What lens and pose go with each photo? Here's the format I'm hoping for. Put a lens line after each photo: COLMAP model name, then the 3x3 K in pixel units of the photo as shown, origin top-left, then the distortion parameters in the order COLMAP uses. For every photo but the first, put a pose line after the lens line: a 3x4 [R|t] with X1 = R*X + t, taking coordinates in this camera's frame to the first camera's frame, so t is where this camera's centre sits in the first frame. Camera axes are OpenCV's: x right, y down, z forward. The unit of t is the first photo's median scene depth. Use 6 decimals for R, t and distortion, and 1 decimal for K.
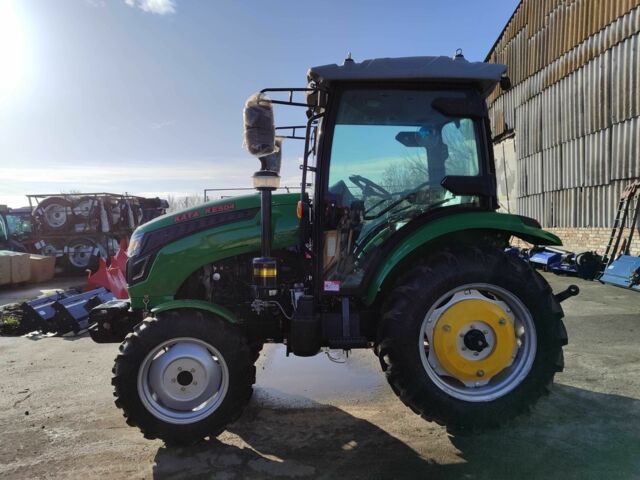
lens RADIAL K [[464.2, 0, 316.7], [0, 464.2, 237.6], [0, 0, 1]] dist [0.020018, -0.022709]
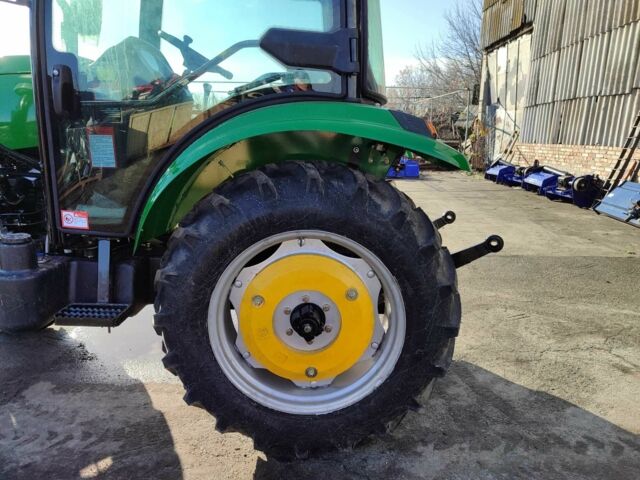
lens RADIAL K [[464.2, 0, 320.8], [0, 464.2, 243.2], [0, 0, 1]] dist [0.020018, -0.022709]
pose [[0.998507, 0.052976, -0.013330, 0.114614], [-0.049021, 0.976629, 0.209265, -0.001897], [0.024104, -0.208299, 0.977768, 0.136340]]
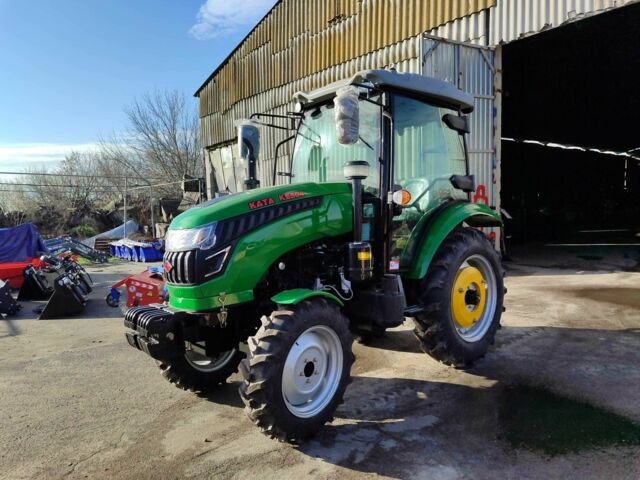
lens RADIAL K [[464.2, 0, 317.5], [0, 464.2, 238.0], [0, 0, 1]] dist [0.020018, -0.022709]
pose [[0.769731, -0.030777, 0.637626, -0.273844], [0.024135, 0.999526, 0.019111, 0.003416], [-0.637912, 0.000679, 0.770109, 0.076135]]
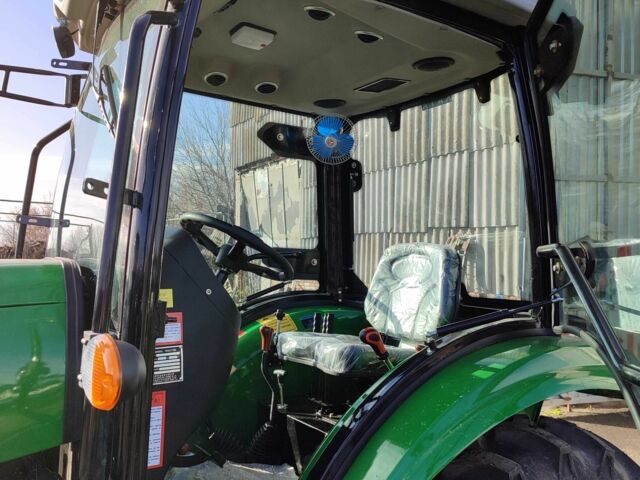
lens RADIAL K [[612.9, 0, 316.3], [0, 612.9, 237.2], [0, 0, 1]] dist [-0.013125, 0.000000]
pose [[0.874710, 0.056282, 0.481368, -0.026407], [-0.026742, 0.997326, -0.068015, -0.033269], [-0.483909, 0.046620, 0.873876, 0.201886]]
